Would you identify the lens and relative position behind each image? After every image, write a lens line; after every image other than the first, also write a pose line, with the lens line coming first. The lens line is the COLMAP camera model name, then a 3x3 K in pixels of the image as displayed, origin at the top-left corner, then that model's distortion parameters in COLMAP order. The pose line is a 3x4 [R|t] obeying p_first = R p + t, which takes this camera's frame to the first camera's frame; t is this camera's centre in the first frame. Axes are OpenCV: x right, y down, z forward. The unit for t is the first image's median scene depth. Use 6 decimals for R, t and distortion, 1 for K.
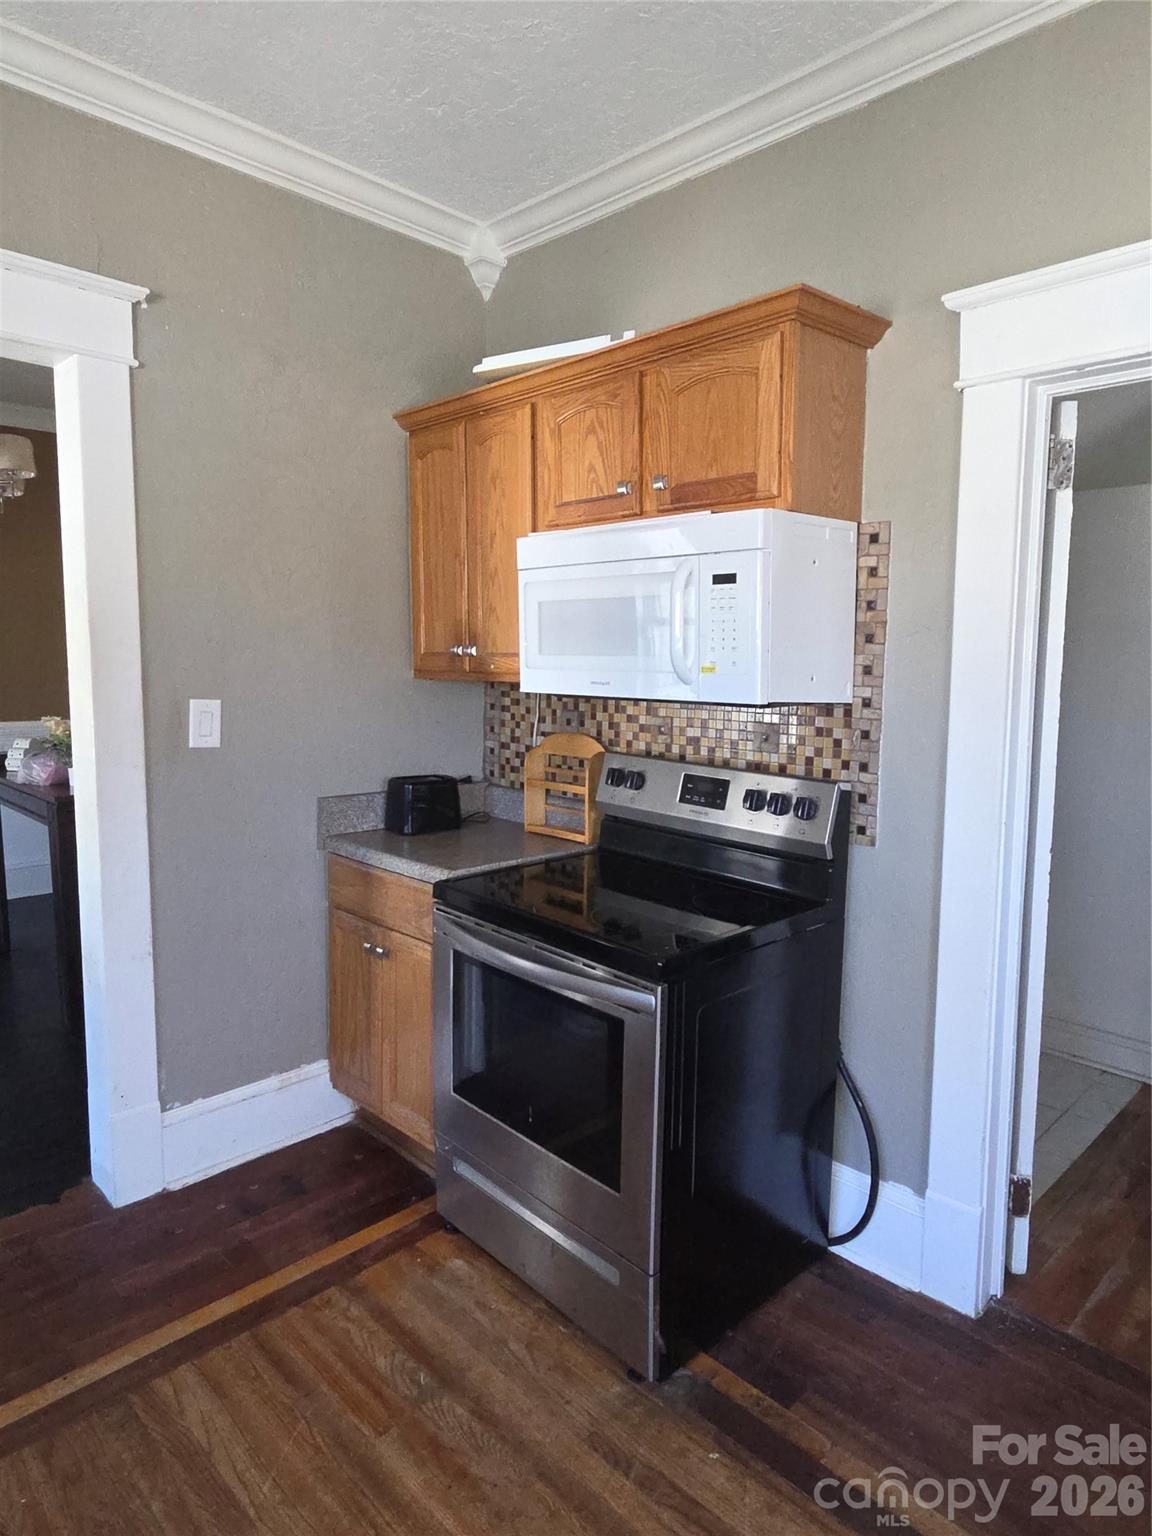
lens RADIAL K [[943.3, 0, 573.4], [0, 943.3, 749.8], [0, 0, 1]] dist [-0.002267, 0.002022]
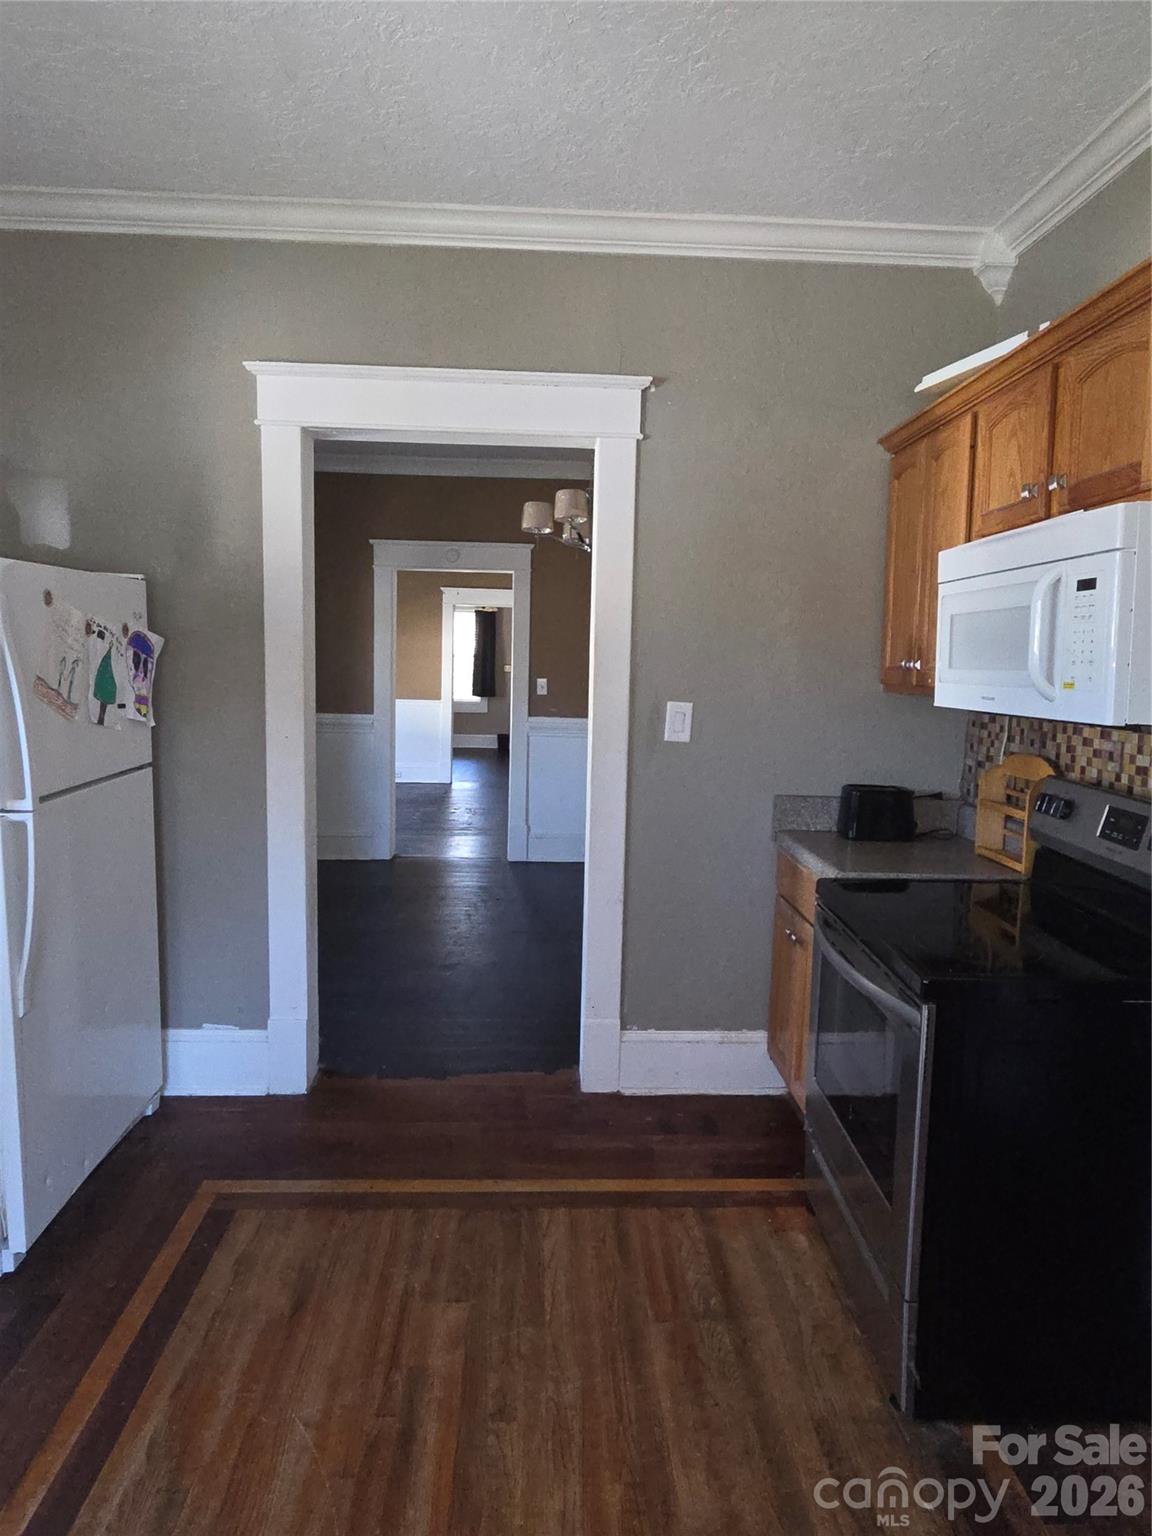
lens RADIAL K [[943.3, 0, 573.4], [0, 943.3, 749.8], [0, 0, 1]] dist [-0.002267, 0.002022]
pose [[0.735469, 0.069970, -0.673936, 0.332981], [-0.082368, 0.996510, 0.013573, 0.002396], [0.672534, 0.045528, 0.738665, 0.014786]]
